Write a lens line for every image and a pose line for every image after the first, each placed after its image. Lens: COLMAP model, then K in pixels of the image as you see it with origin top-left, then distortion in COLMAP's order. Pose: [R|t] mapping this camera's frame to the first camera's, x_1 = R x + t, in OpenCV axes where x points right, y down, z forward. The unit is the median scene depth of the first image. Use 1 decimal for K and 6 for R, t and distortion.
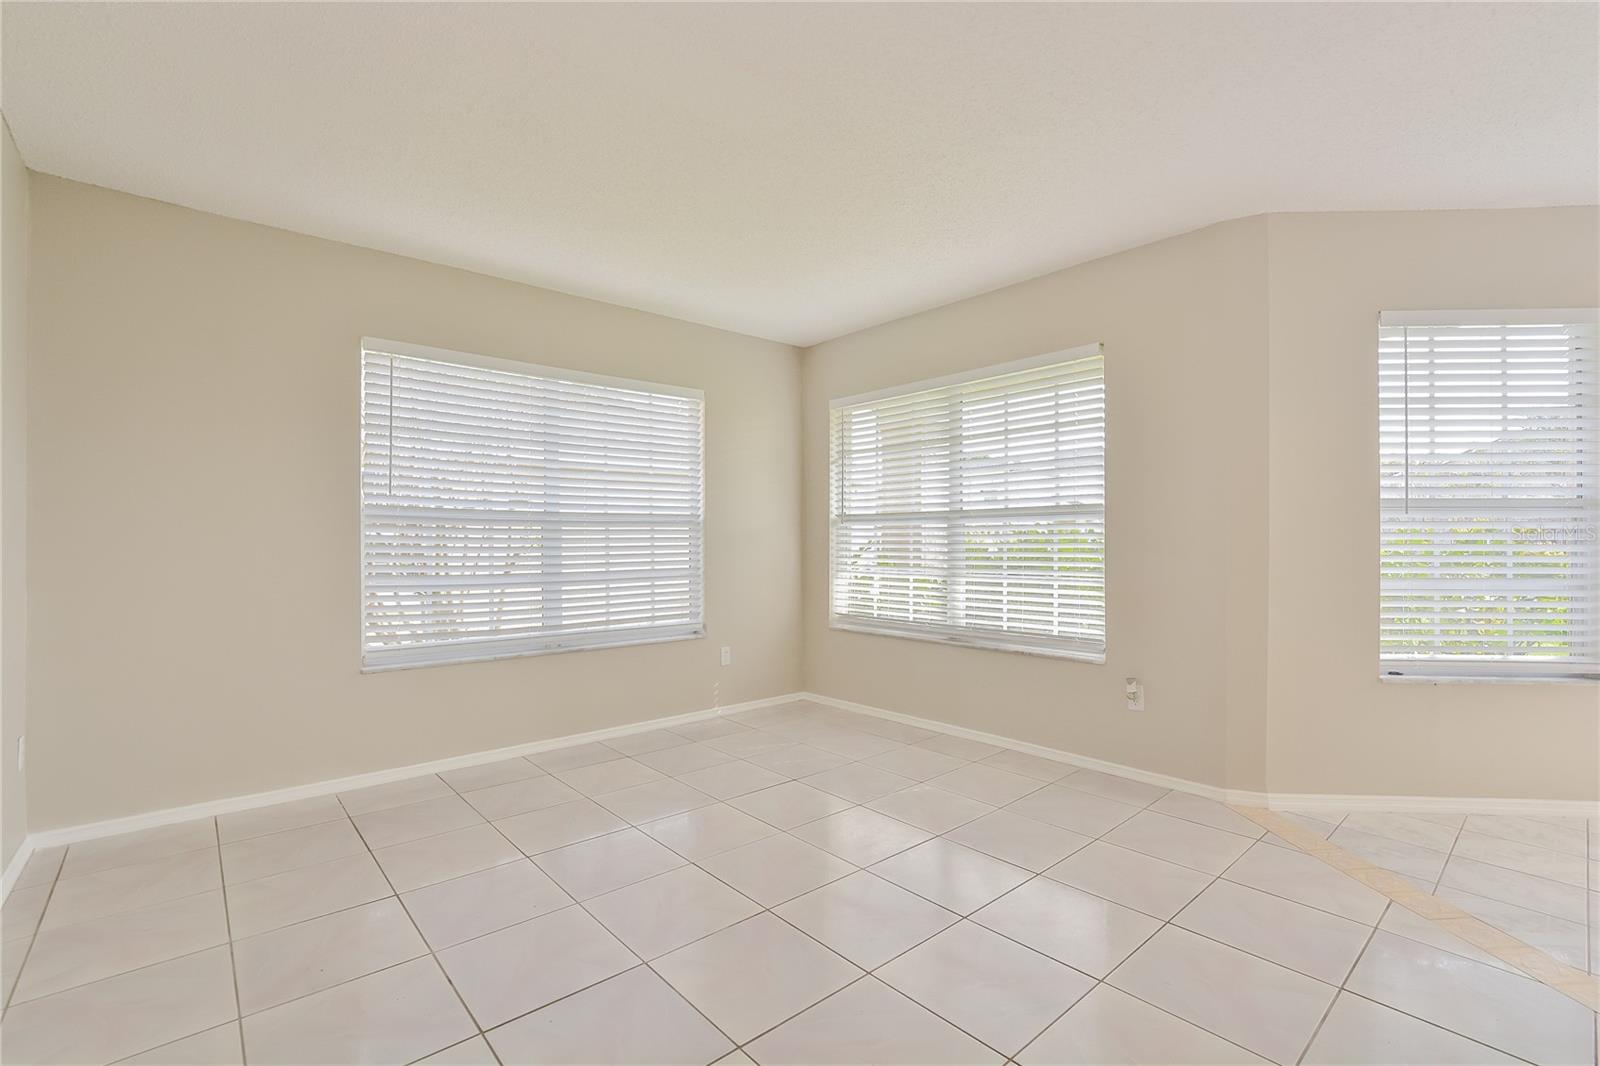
lens RADIAL K [[715.0, 0, 805.3], [0, 715.0, 538.9], [0, 0, 1]] dist [-0.017612, 0.000712]
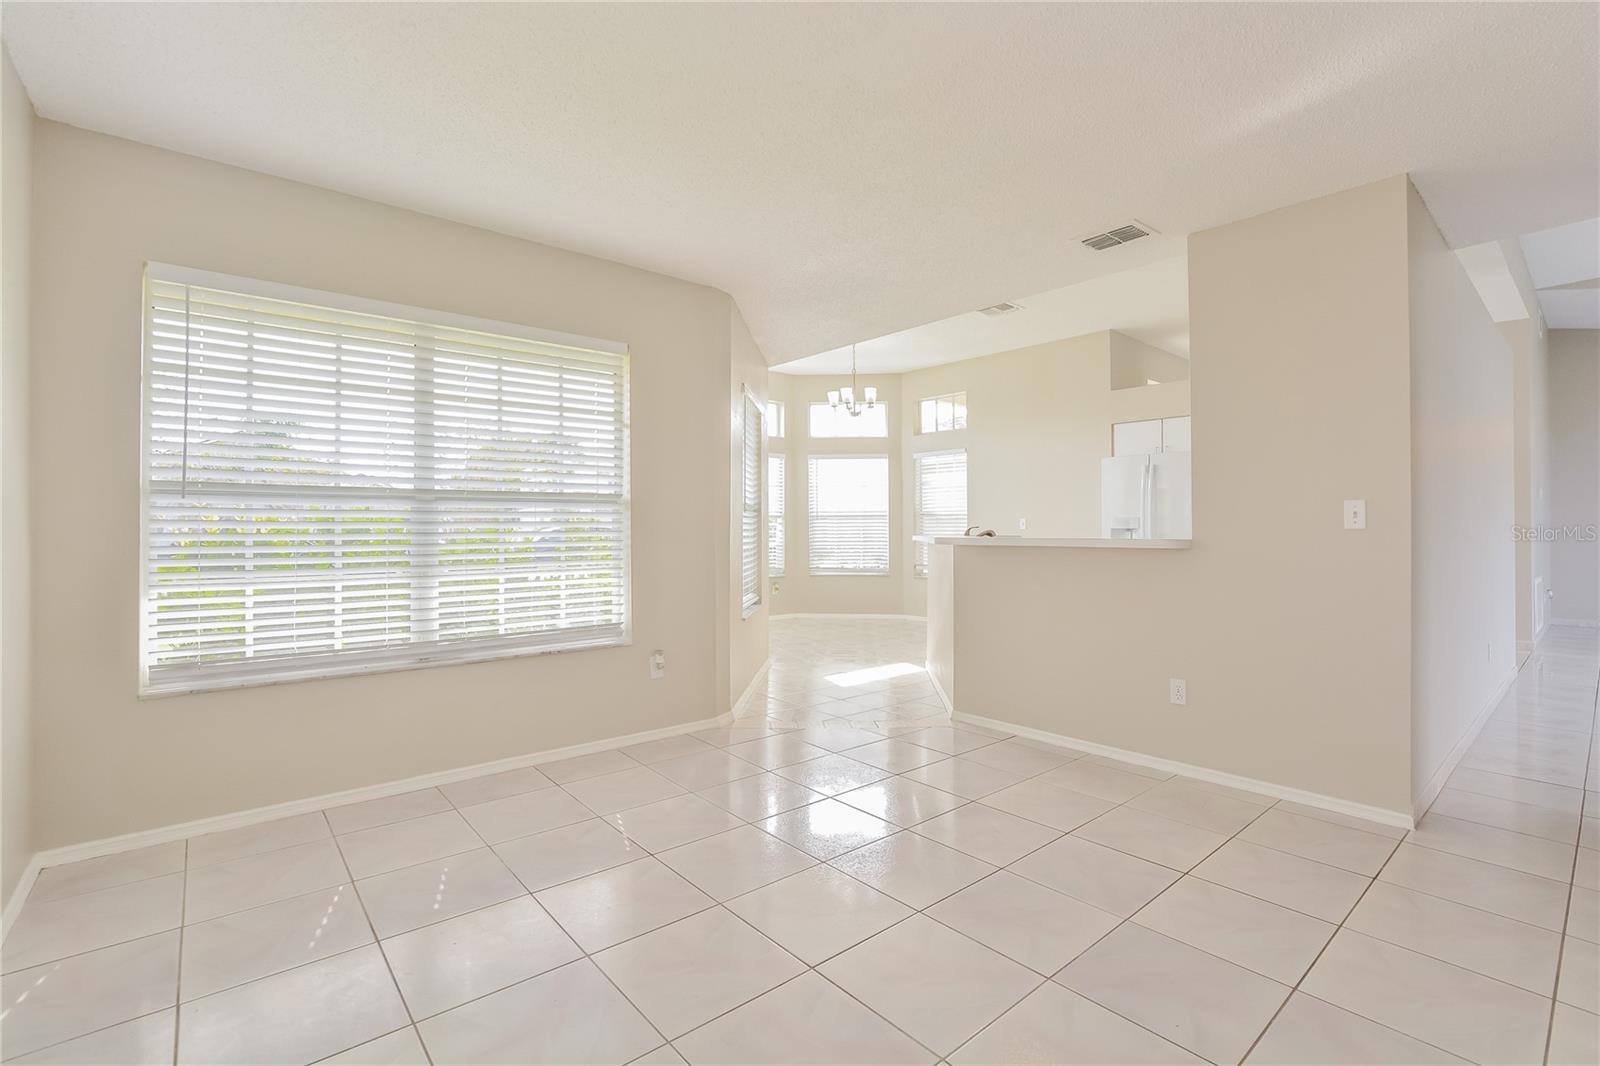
lens RADIAL K [[715.0, 0, 810.3], [0, 715.0, 531.2], [0, 0, 1]] dist [-0.017612, 0.000712]
pose [[0.026418, -0.001745, 0.999649, -0.531494], [-0.002537, 0.999995, 0.001813, 0.001860], [-0.999648, -0.002584, 0.026413, 0.573523]]
